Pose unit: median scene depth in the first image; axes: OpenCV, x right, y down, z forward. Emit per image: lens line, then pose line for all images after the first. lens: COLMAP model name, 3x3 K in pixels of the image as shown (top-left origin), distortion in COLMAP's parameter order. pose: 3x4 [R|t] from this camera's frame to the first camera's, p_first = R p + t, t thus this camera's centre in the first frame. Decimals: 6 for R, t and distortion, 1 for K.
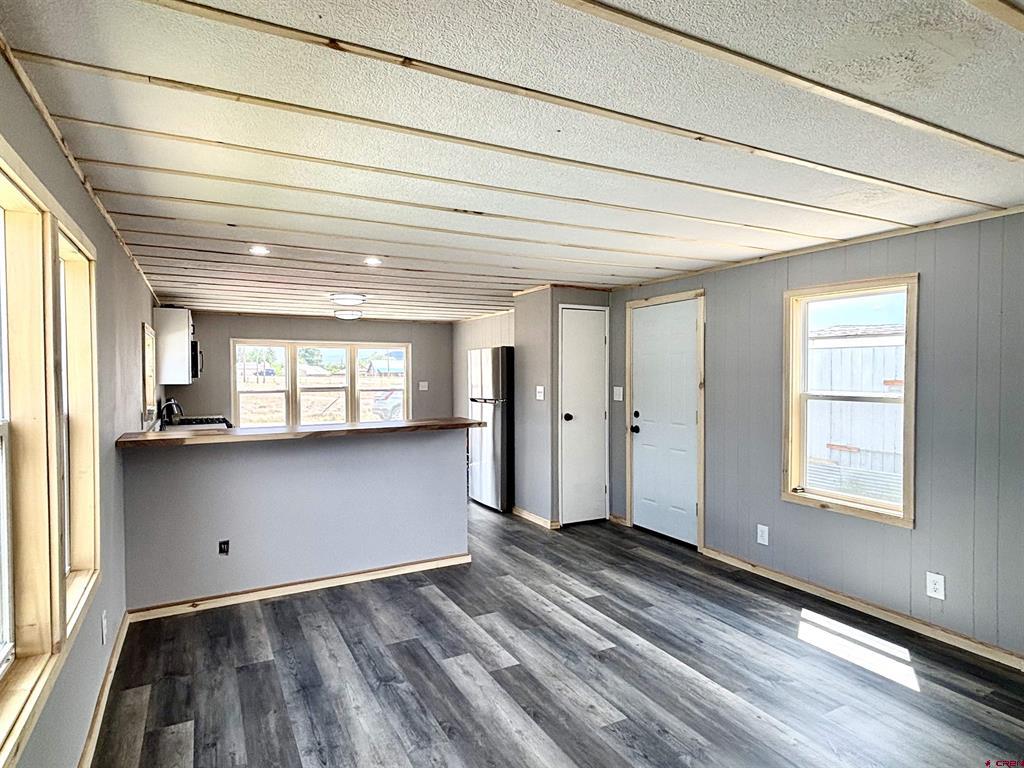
lens RADIAL K [[574.9, 0, 498.3], [0, 574.9, 385.0], [0, 0, 1]] dist [0.003081, -0.006967]
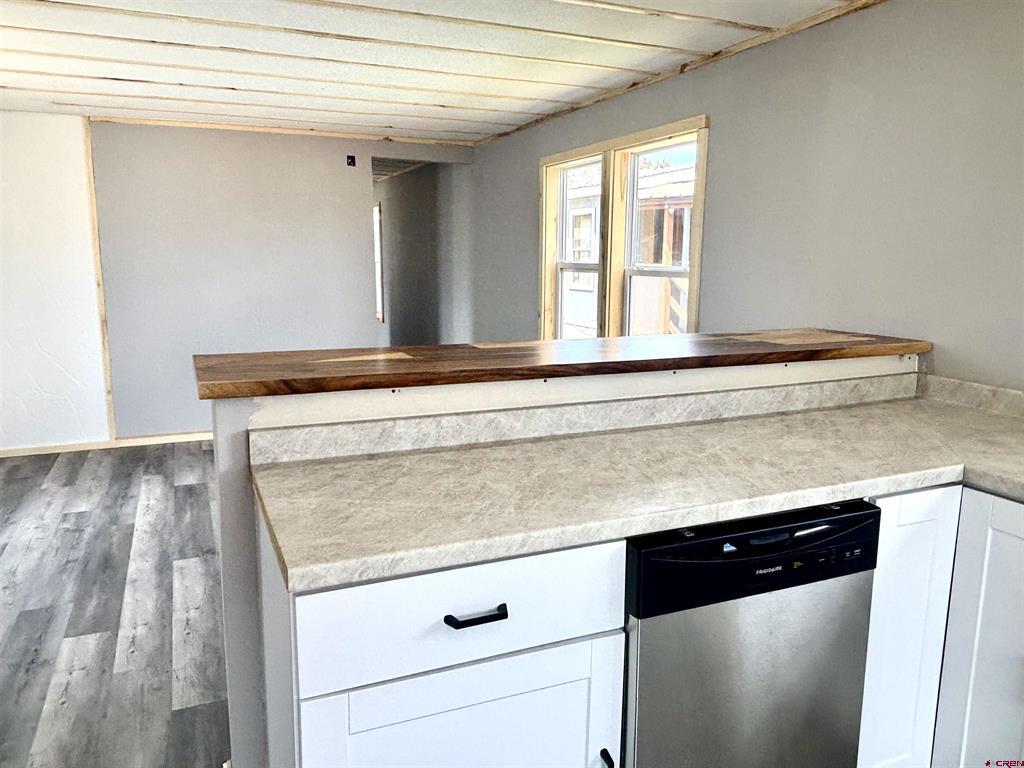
lens RADIAL K [[749.2, 0, 506.9], [0, 749.2, 380.8], [0, 0, 1]] dist [0.003316, -0.016641]
pose [[-0.998141, -0.011977, 0.059765, -0.271722], [-0.000293, 0.981435, 0.191794, -0.014094], [-0.060952, 0.191420, -0.979614, 1.566362]]
